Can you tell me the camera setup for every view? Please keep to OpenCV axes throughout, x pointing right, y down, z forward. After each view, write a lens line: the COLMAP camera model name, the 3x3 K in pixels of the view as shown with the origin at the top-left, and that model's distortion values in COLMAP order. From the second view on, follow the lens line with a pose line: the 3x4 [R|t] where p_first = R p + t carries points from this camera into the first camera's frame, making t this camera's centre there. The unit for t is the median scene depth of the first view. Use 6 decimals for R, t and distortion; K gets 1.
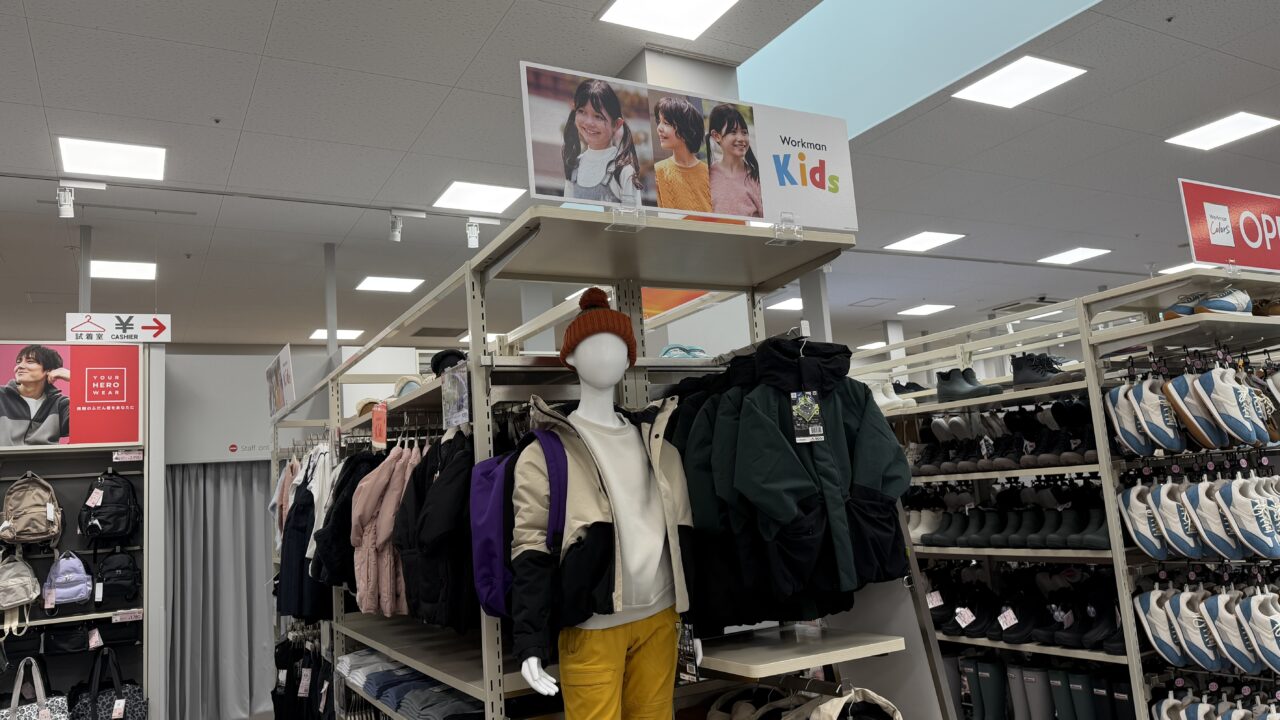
lens RADIAL K [[903.3, 0, 644.5], [0, 903.3, 362.3], [0, 0, 1]] dist [0.050222, -0.050028]
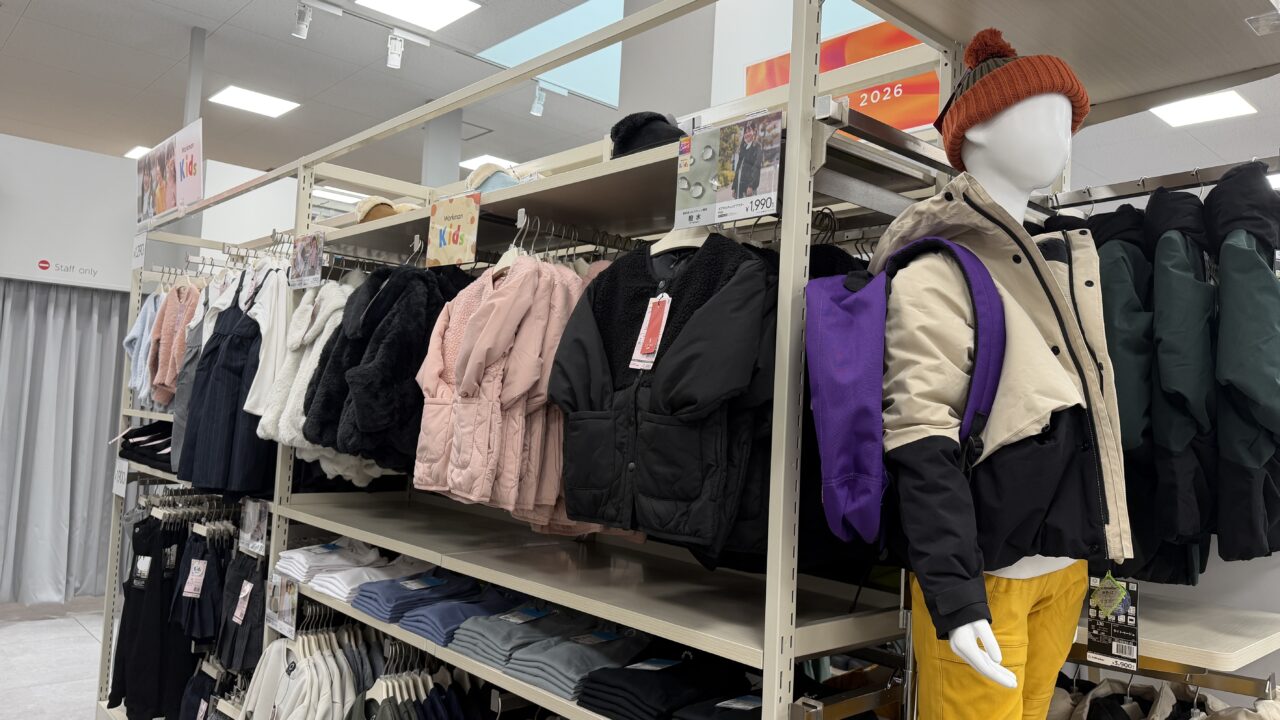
lens RADIAL K [[903.3, 0, 644.5], [0, 903.3, 362.3], [0, 0, 1]] dist [0.050222, -0.050028]
pose [[0.963372, 0.138596, 0.229578, -0.350505], [-0.158497, 0.984836, 0.070550, 0.116318], [-0.216319, -0.104353, 0.970730, 0.372218]]
